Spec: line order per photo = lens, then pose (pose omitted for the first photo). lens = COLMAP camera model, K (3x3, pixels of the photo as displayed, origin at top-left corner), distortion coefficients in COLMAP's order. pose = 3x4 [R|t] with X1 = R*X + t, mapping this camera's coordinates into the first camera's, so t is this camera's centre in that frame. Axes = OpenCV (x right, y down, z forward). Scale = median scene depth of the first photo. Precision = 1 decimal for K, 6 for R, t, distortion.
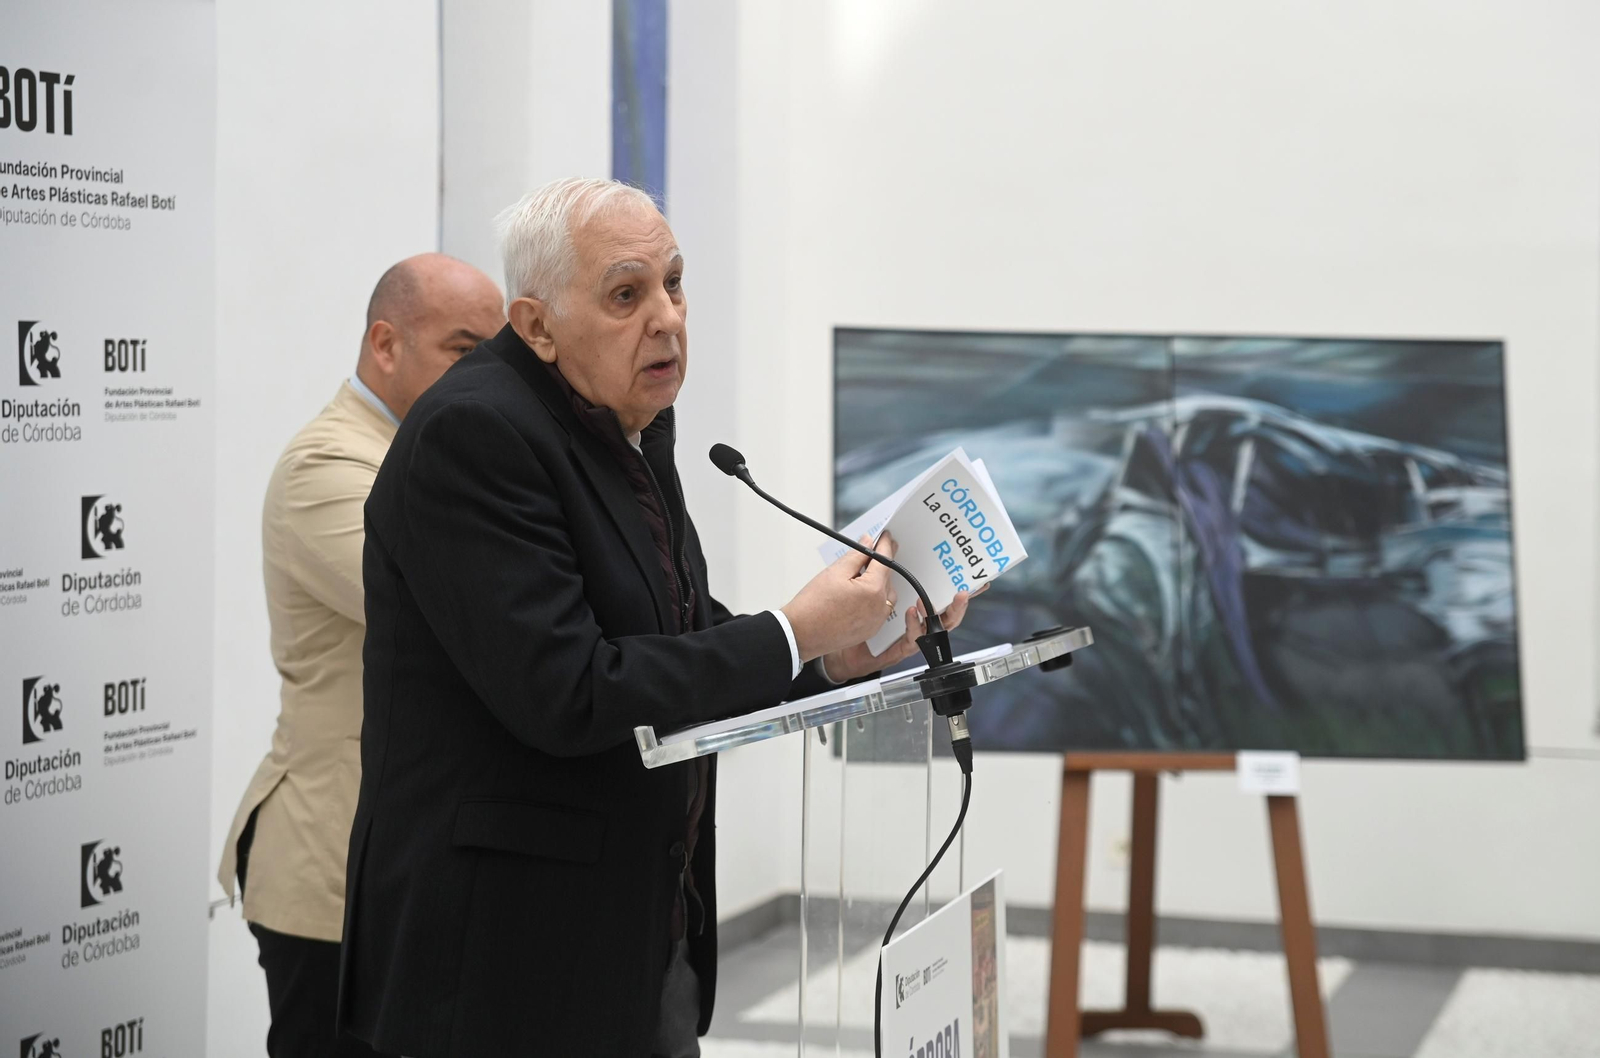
lens RADIAL K [[3370.5, 0, 799.9], [0, 3370.5, 529.6], [0, 0, 1]] dist [0.045157, 0.000000]
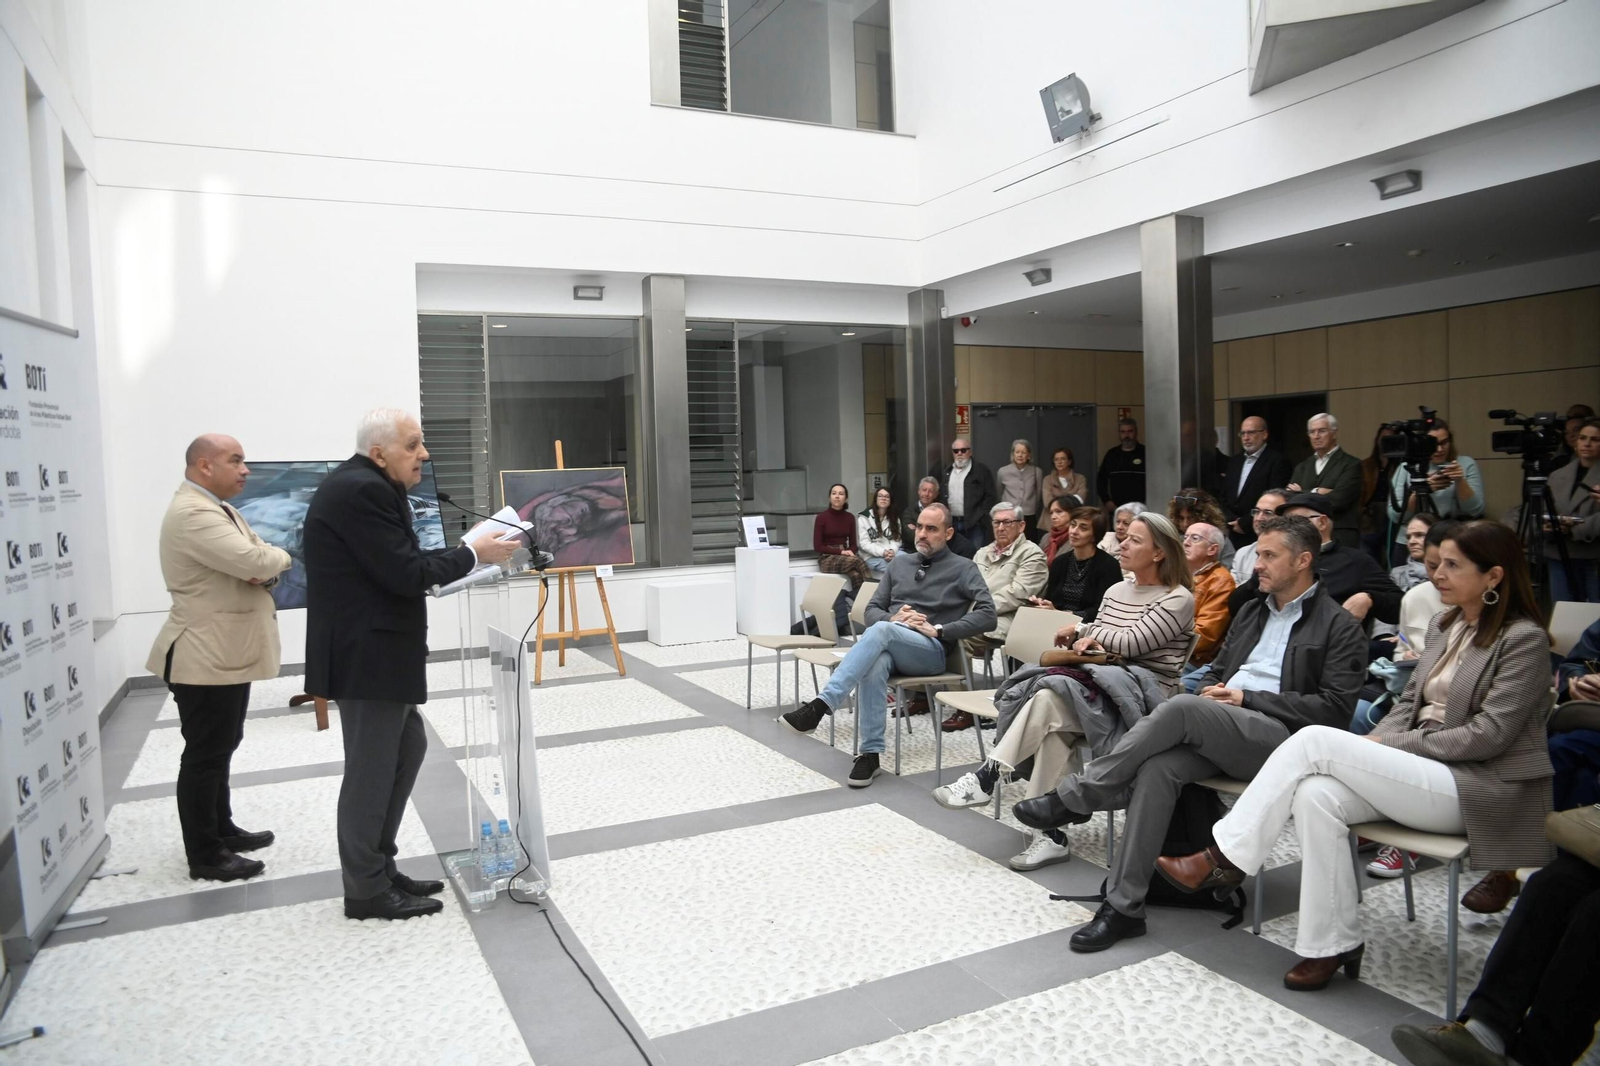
lens RADIAL K [[1112.9, 0, 800.1], [0, 1112.9, 532.2], [0, 0, 1]] dist [-0.084911, 0.061755]
pose [[0.769847, -0.070136, 0.634363, -0.321607], [0.064780, 0.997397, 0.031658, 0.000023], [-0.634932, 0.016722, 0.772387, 0.012329]]
